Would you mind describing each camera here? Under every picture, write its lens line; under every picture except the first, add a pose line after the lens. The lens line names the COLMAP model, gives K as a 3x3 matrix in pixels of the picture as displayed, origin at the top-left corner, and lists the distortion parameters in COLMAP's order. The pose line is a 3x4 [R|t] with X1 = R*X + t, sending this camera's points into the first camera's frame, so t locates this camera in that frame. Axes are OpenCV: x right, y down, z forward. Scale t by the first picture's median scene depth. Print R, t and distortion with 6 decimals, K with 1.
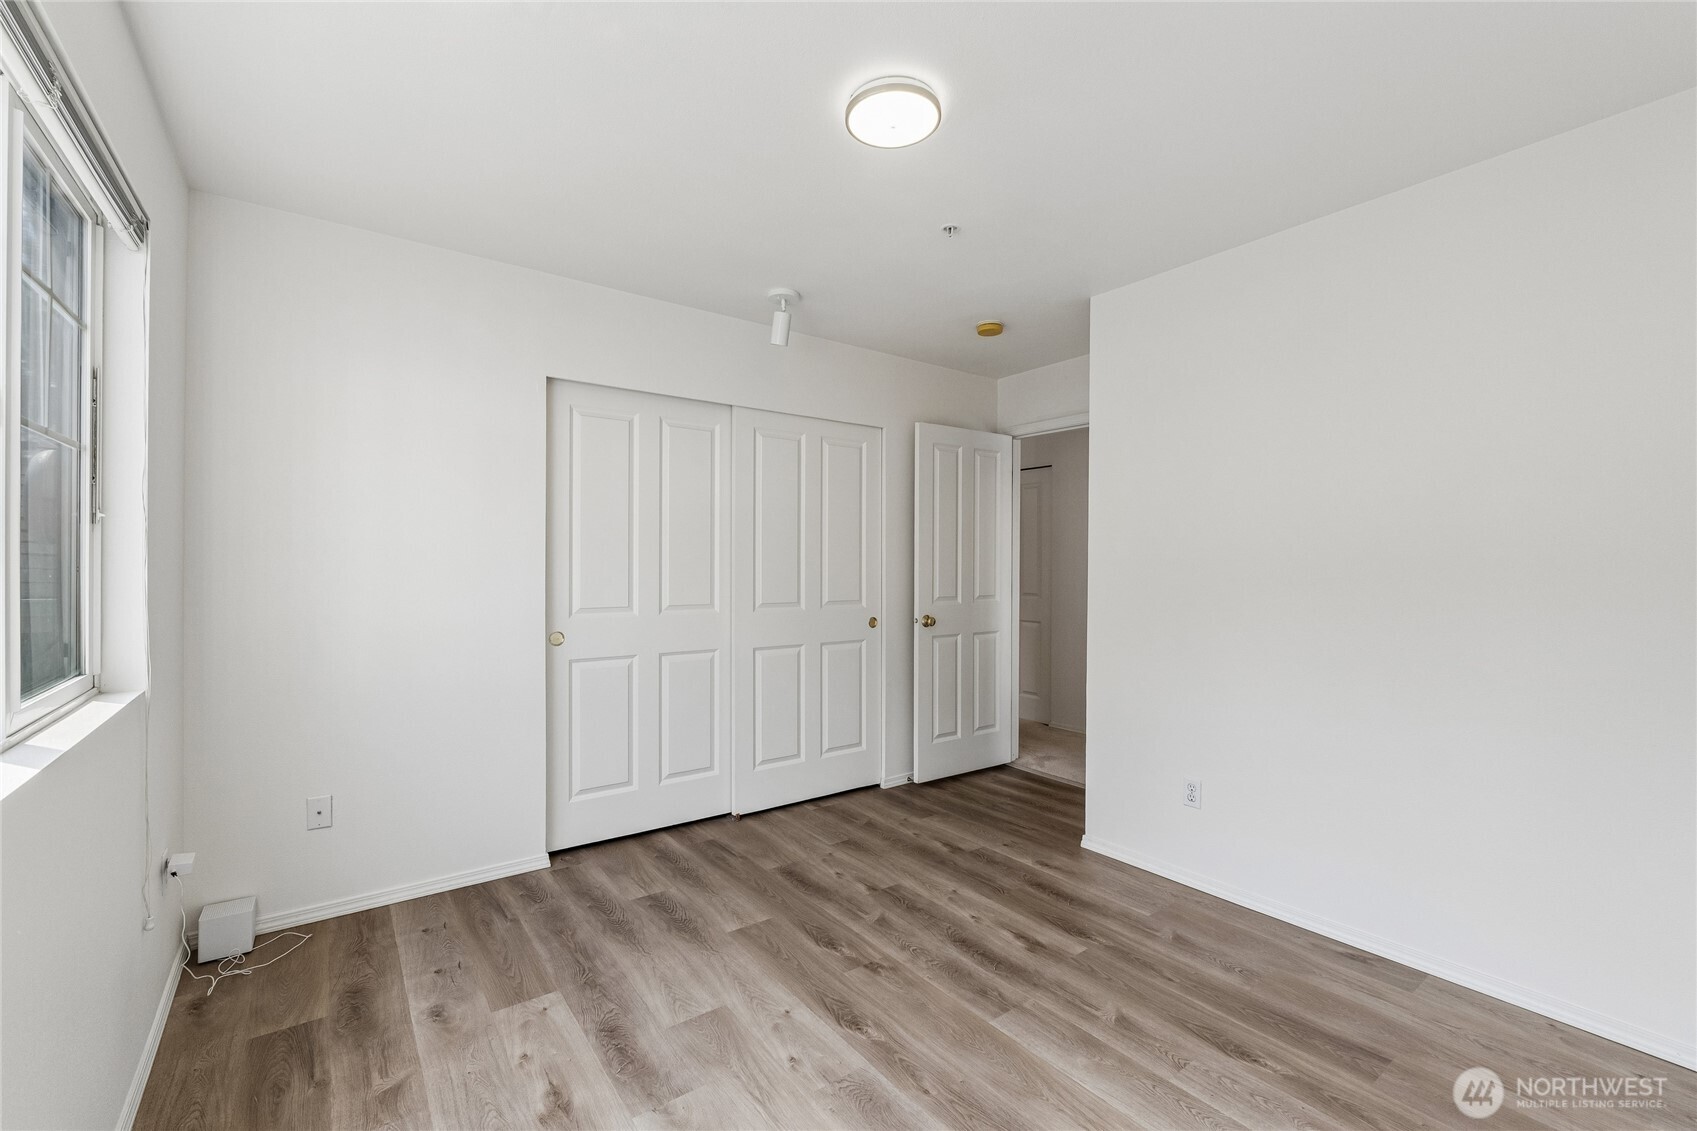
lens RADIAL K [[719.7, 0, 856.9], [0, 719.7, 562.5], [0, 0, 1]] dist [-0.000843, 0.000002]
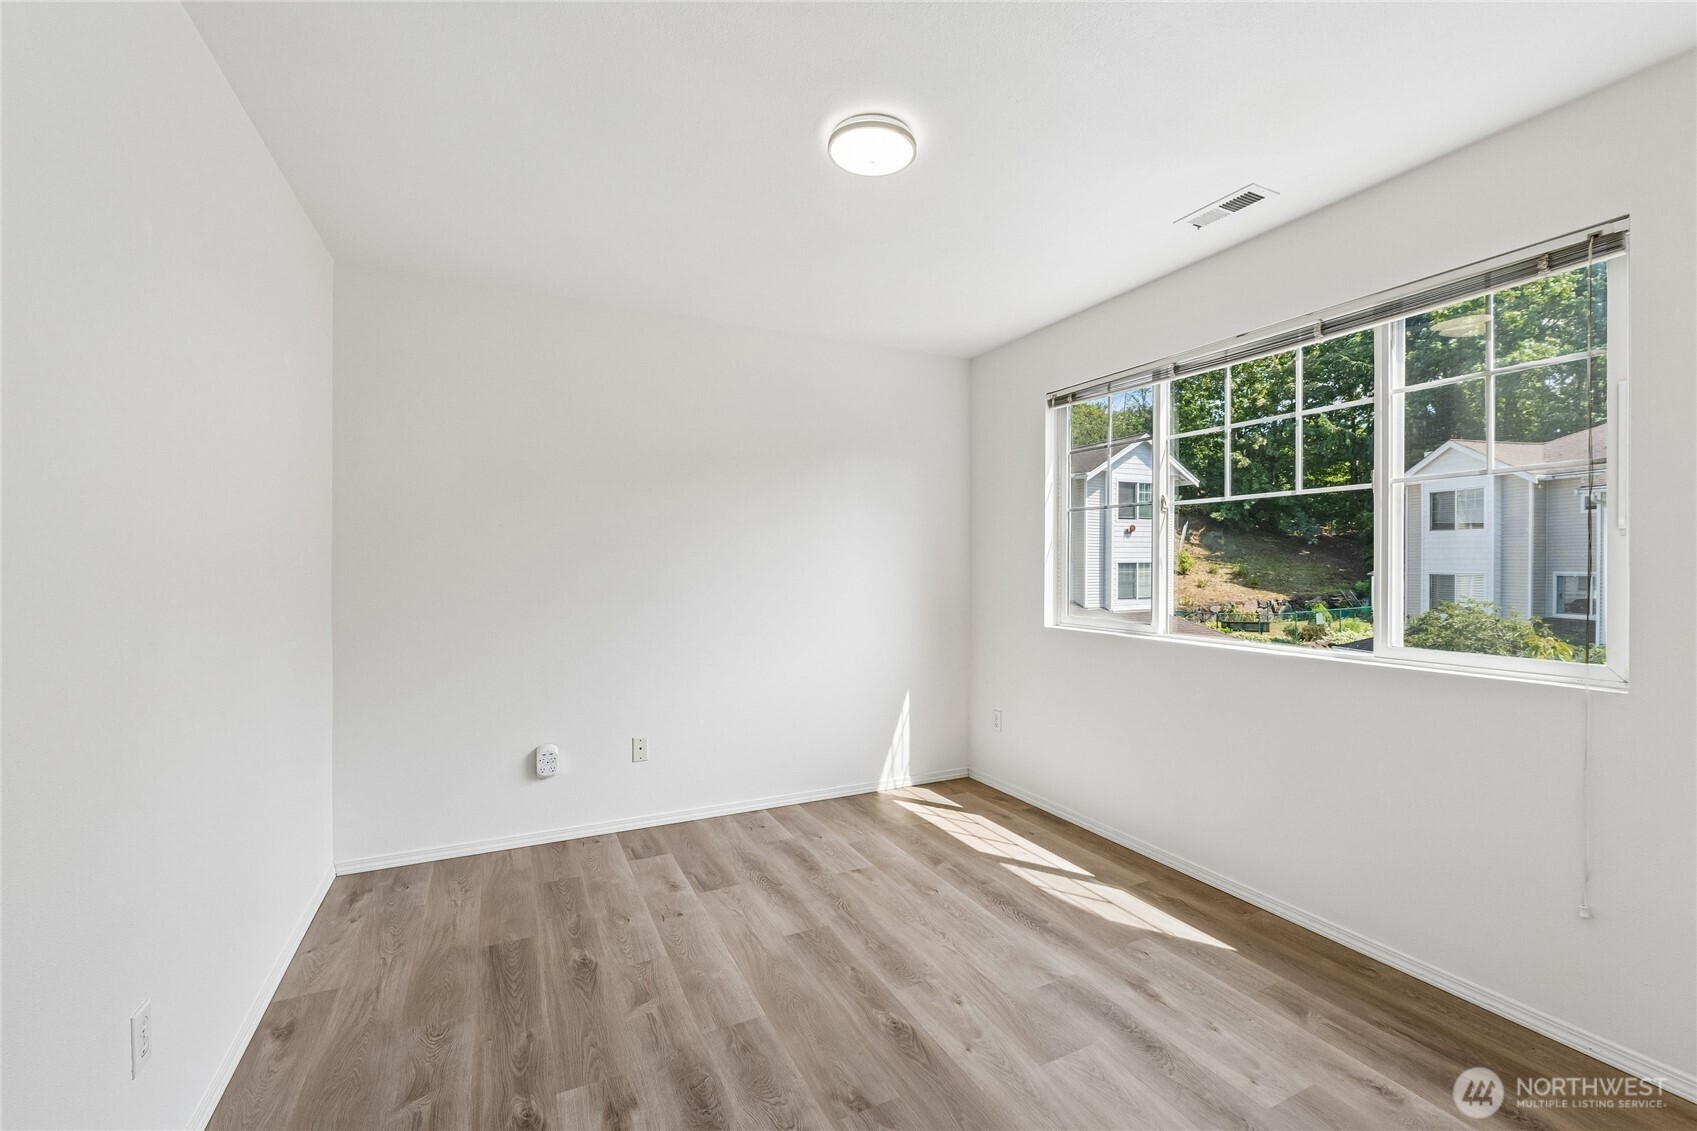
lens RADIAL K [[719.7, 0, 856.9], [0, 719.7, 562.5], [0, 0, 1]] dist [-0.000843, 0.000002]
pose [[-0.983946, -0.005340, 0.178385, -0.119237], [-0.005372, 0.999986, 0.000304, 0.002392], [-0.178384, -0.000659, -0.983961, 1.963087]]
